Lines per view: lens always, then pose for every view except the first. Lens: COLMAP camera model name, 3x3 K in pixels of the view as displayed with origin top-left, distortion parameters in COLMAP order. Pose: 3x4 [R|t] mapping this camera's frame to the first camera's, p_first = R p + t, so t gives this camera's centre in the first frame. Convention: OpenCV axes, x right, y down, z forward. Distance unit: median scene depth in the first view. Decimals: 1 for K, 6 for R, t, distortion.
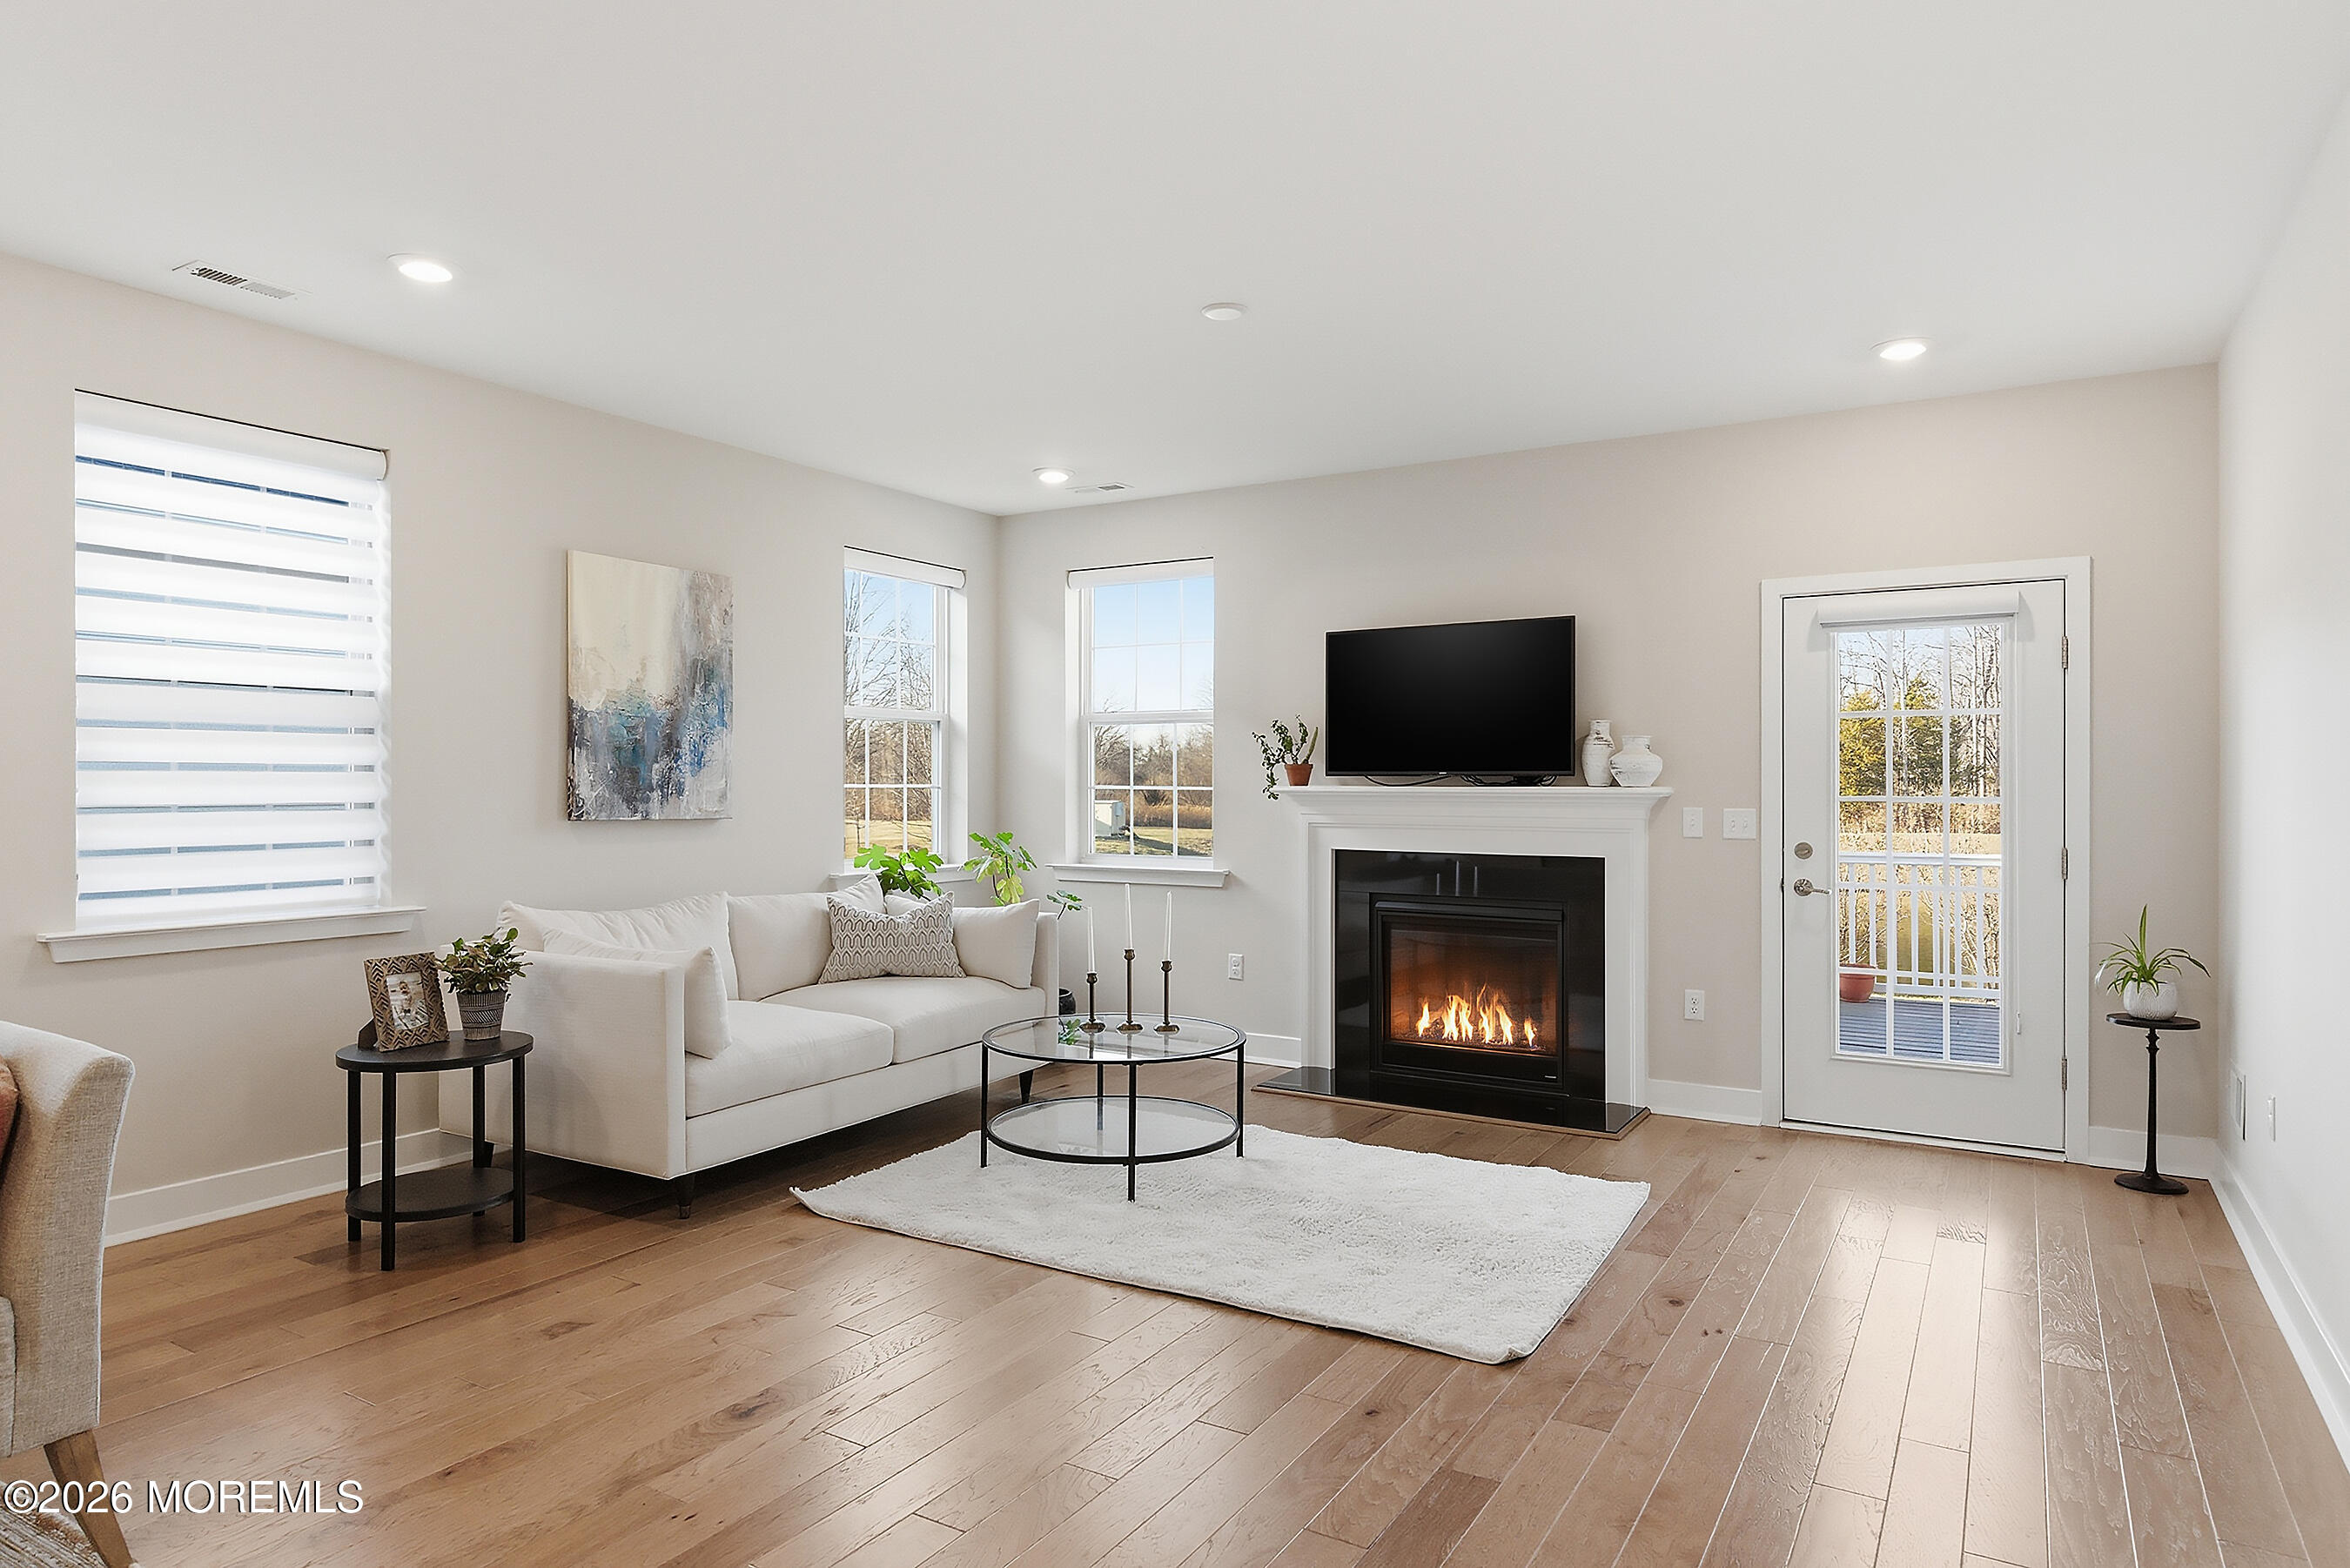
lens RADIAL K [[1386.6, 0, 1175.0], [0, 1386.6, 784.0], [0, 0, 1]] dist [0.010145, -0.000009]
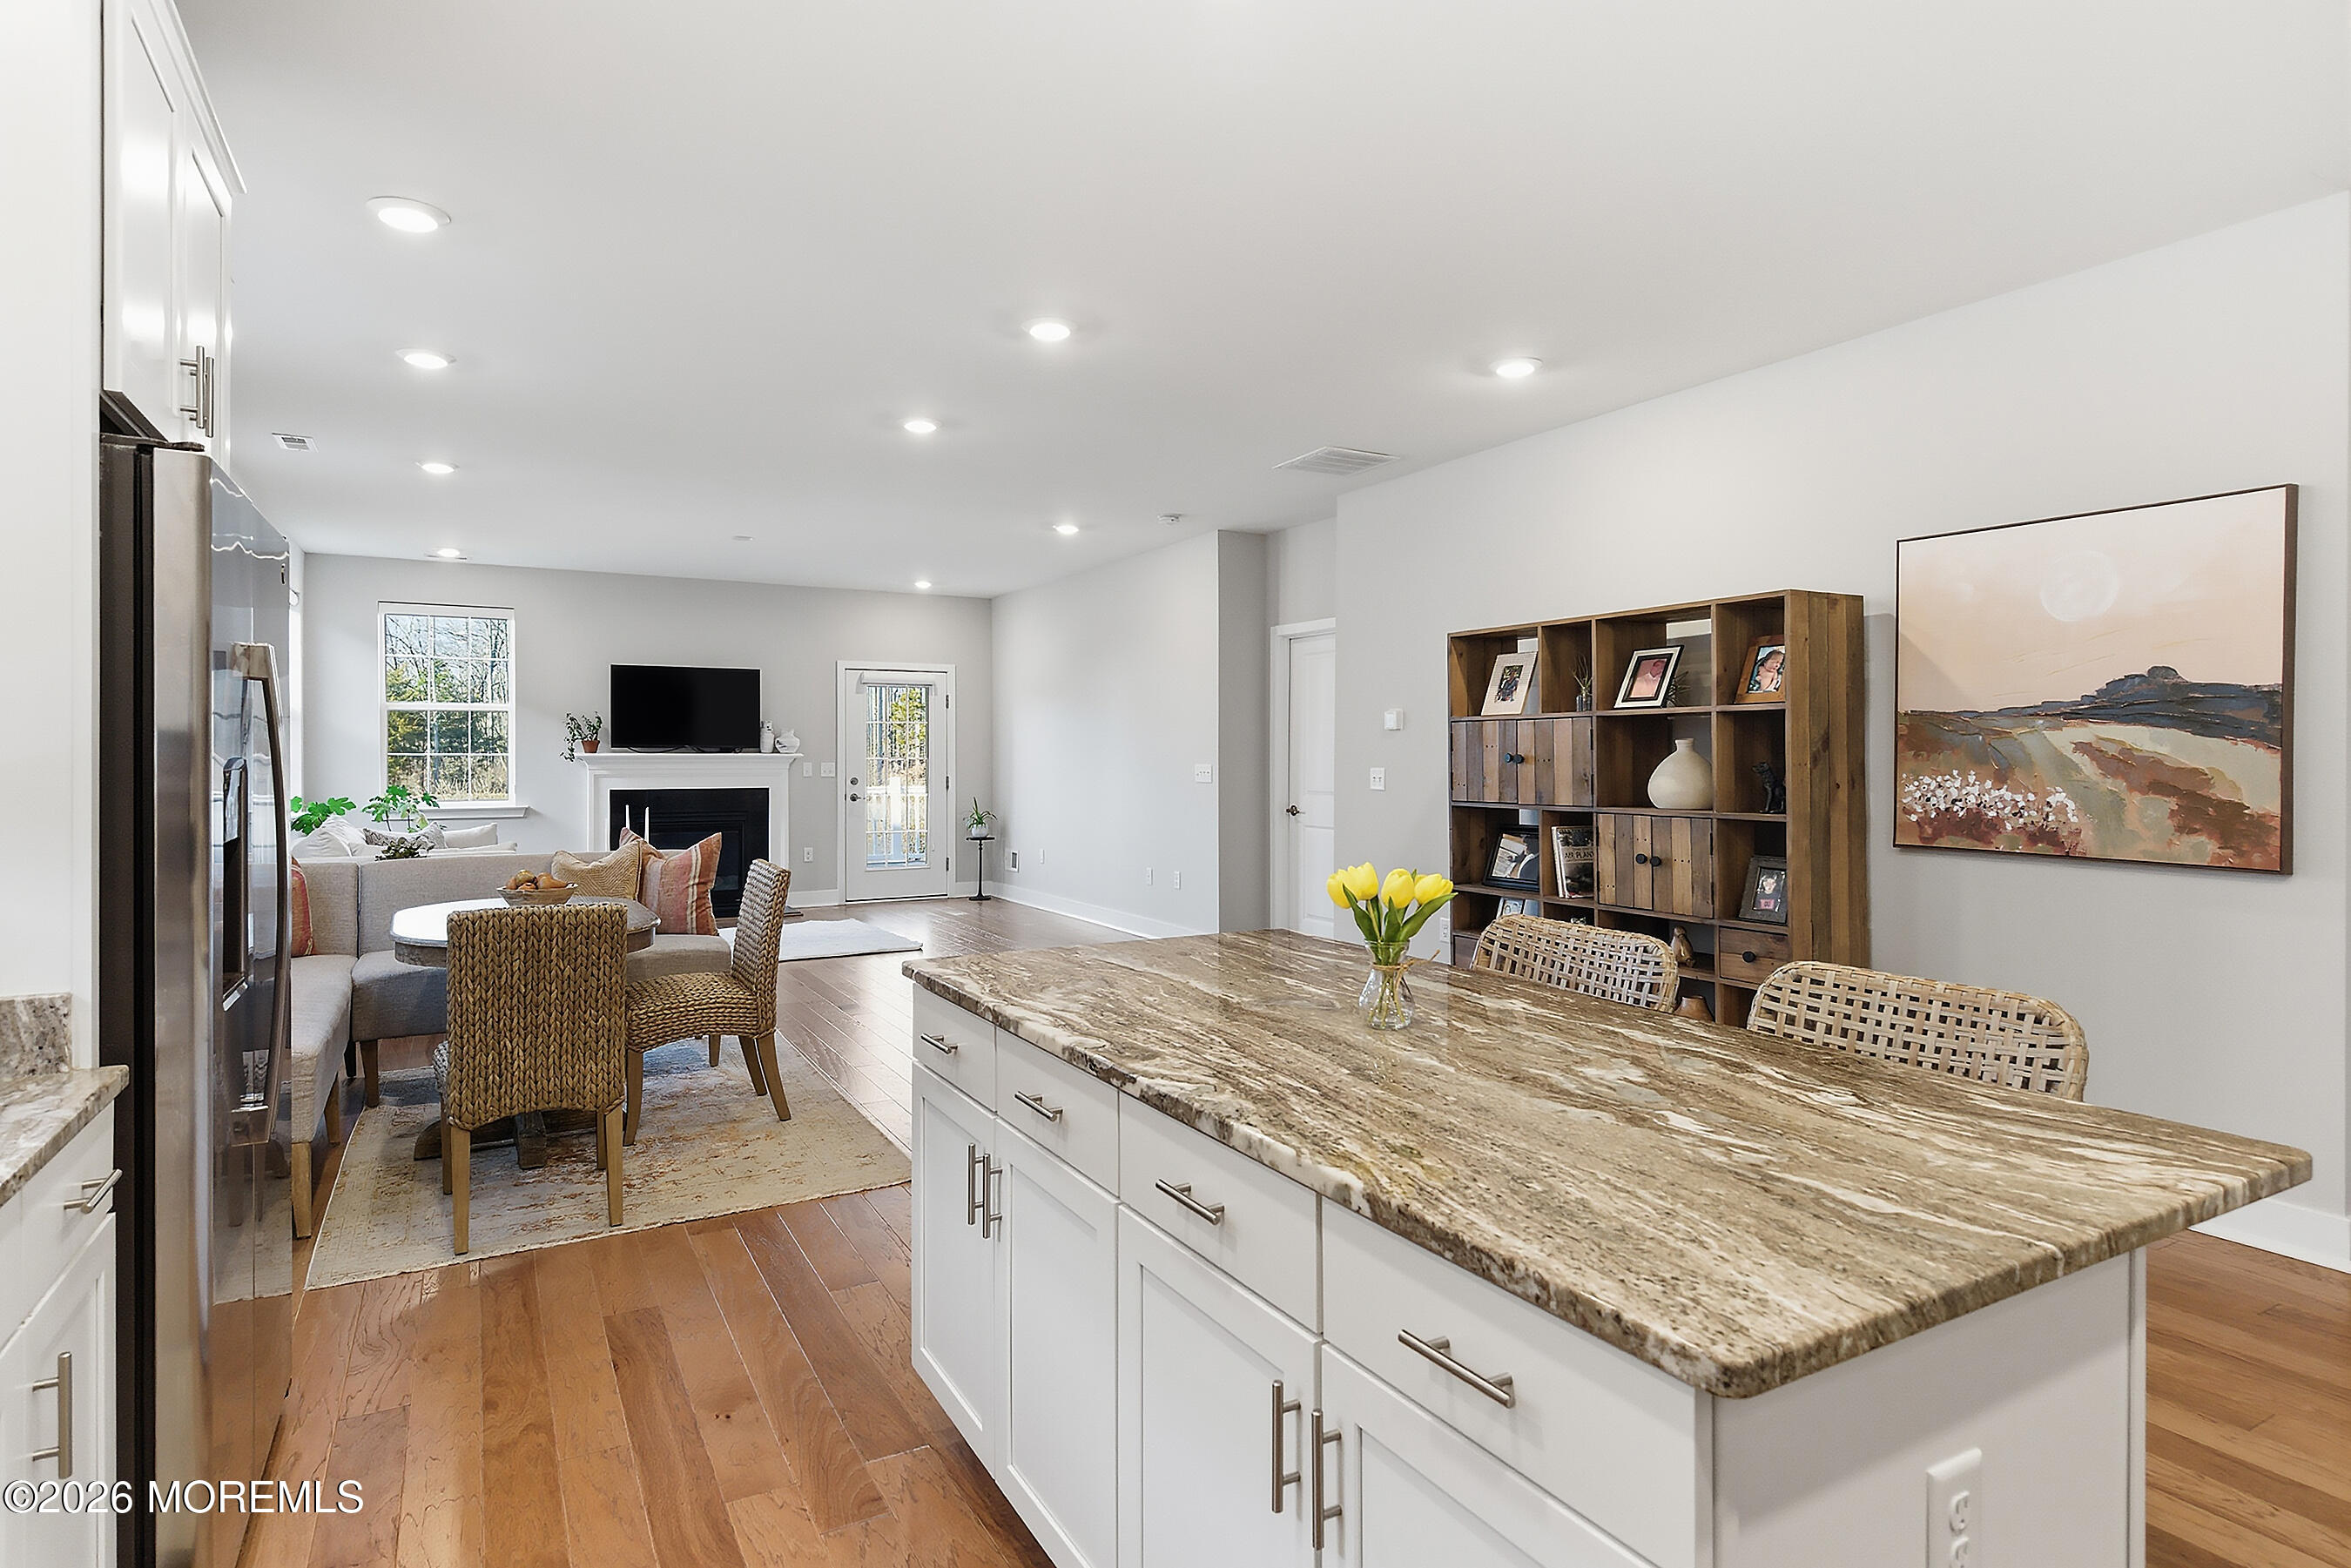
lens RADIAL K [[1241.8, 0, 1175.5], [0, 1241.8, 784.0], [0, 0, 1]] dist [0.004662, 0.000483]
pose [[0.488406, -0.024659, 0.872268, -1.031852], [0.001429, 0.999622, 0.027459, -0.002031], [-0.872616, -0.012165, 0.488256, -0.433037]]
